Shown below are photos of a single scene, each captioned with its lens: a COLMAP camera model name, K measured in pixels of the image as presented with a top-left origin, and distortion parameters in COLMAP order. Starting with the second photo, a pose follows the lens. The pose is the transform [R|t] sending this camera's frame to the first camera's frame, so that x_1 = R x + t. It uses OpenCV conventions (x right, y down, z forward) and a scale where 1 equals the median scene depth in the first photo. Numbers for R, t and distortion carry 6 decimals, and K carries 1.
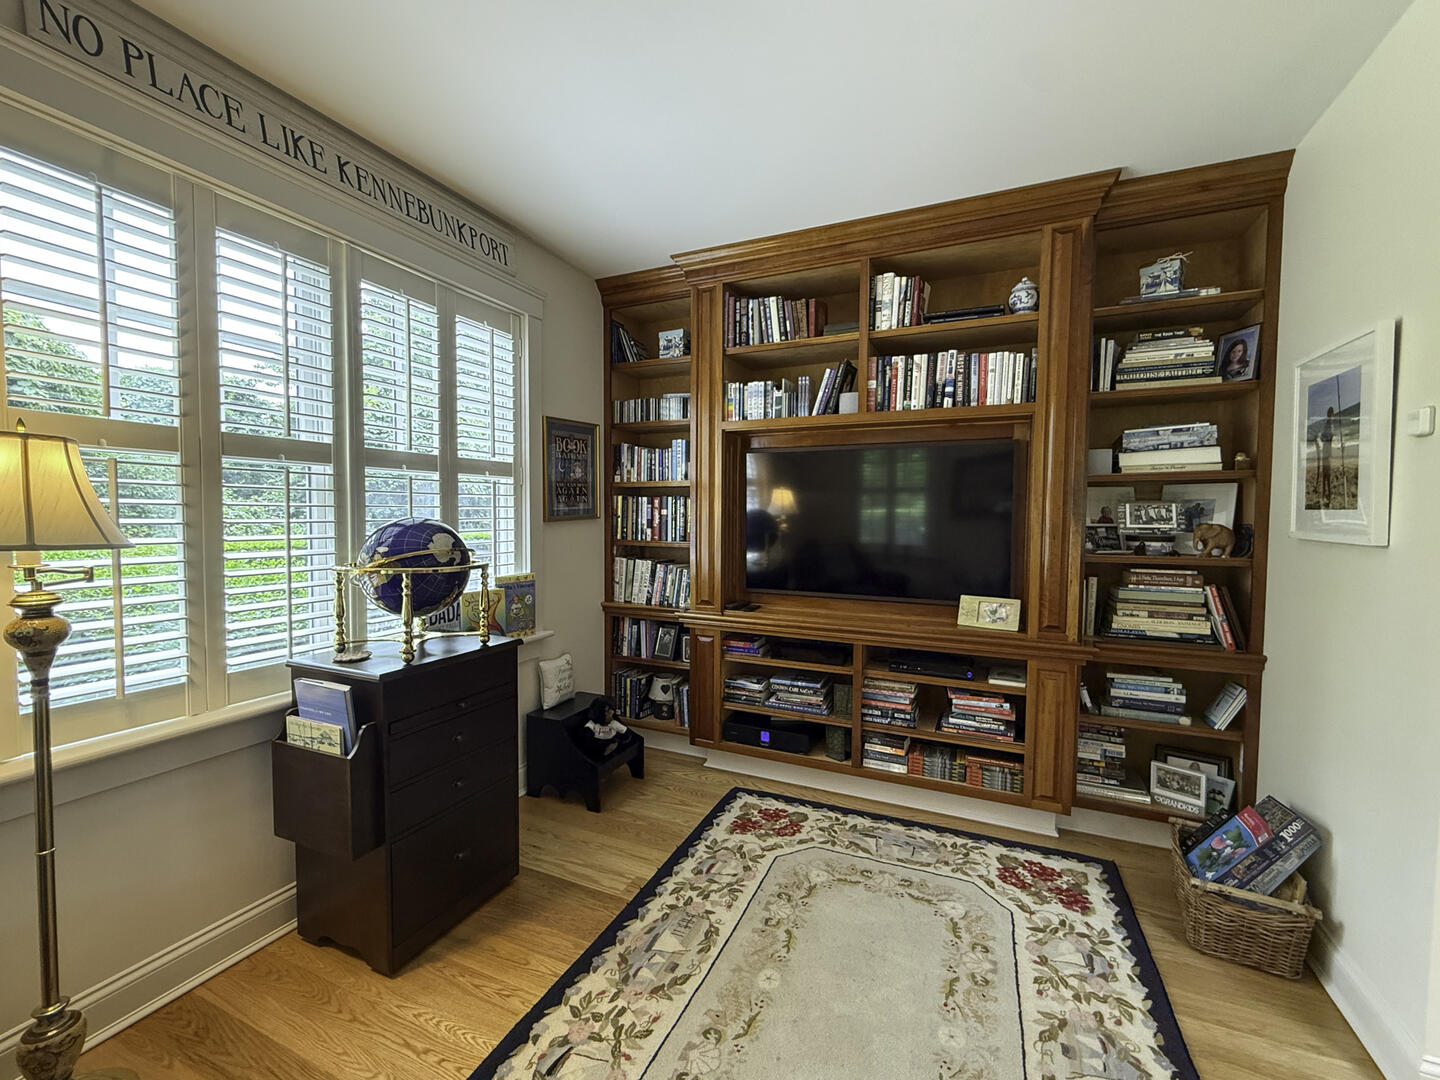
lens RADIAL K [[606.6, 0, 721.7], [0, 606.6, 537.6], [0, 0, 1]] dist [0.000587, 0.000077]
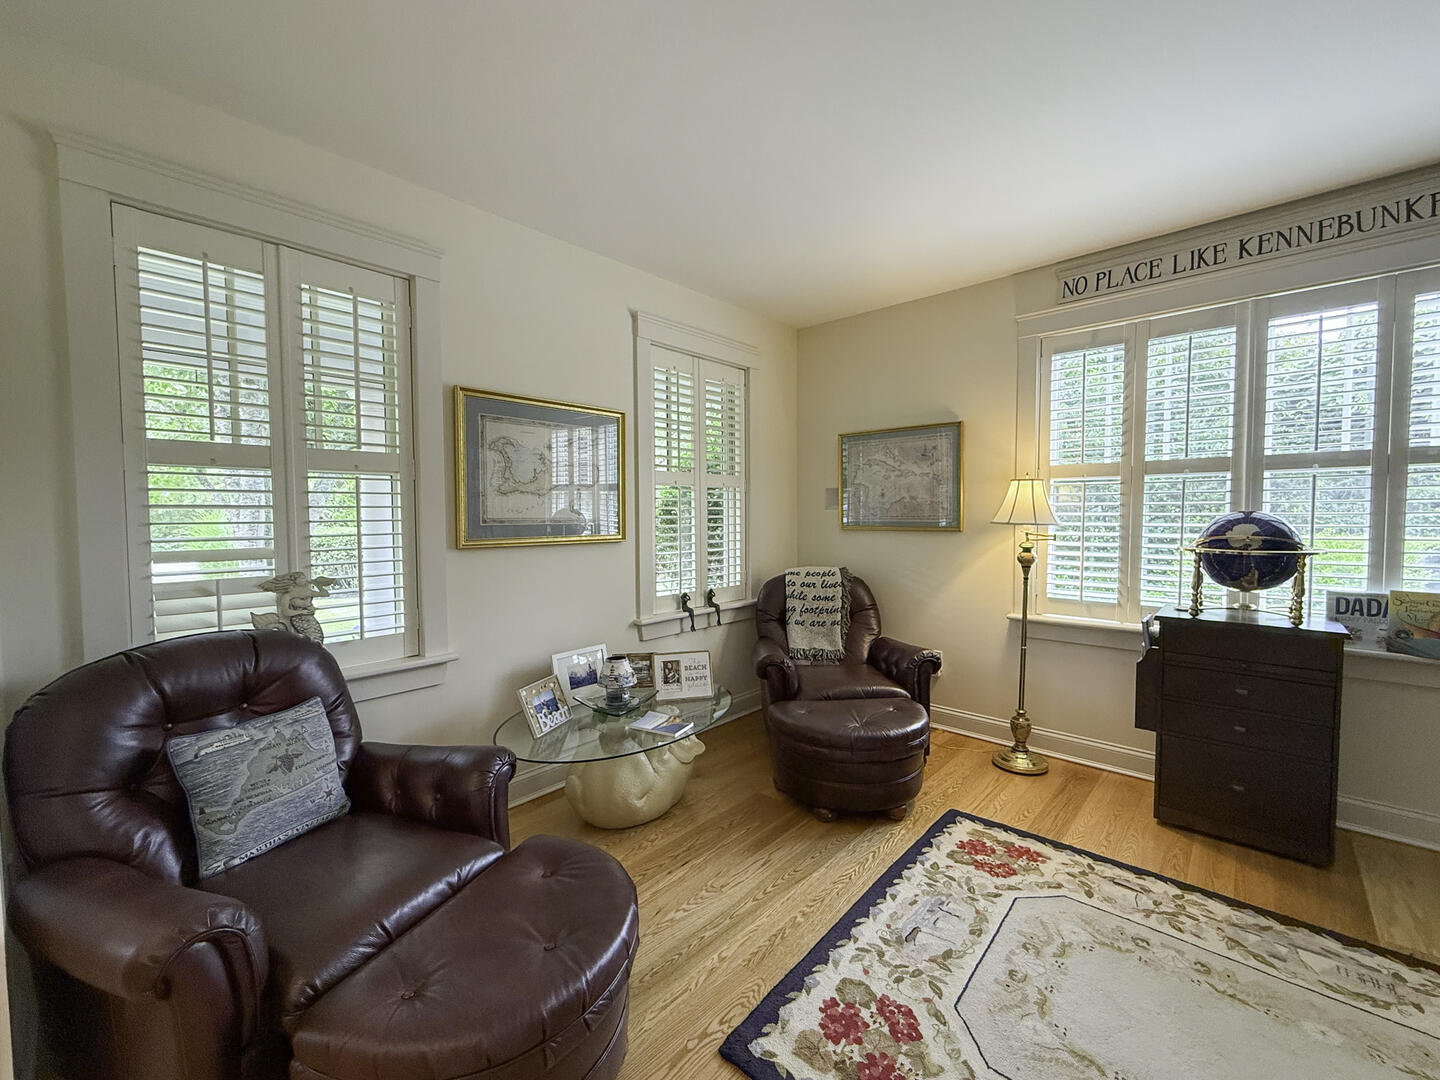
lens RADIAL K [[582.1, 0, 716.4], [0, 582.1, 539.7], [0, 0, 1]] dist [0.001769, -0.000160]
pose [[-0.313076, 0.035117, -0.949079, 1.172140], [-0.035485, 0.998186, 0.048639, 0.007384], [0.949065, 0.048906, -0.311262, 0.413366]]
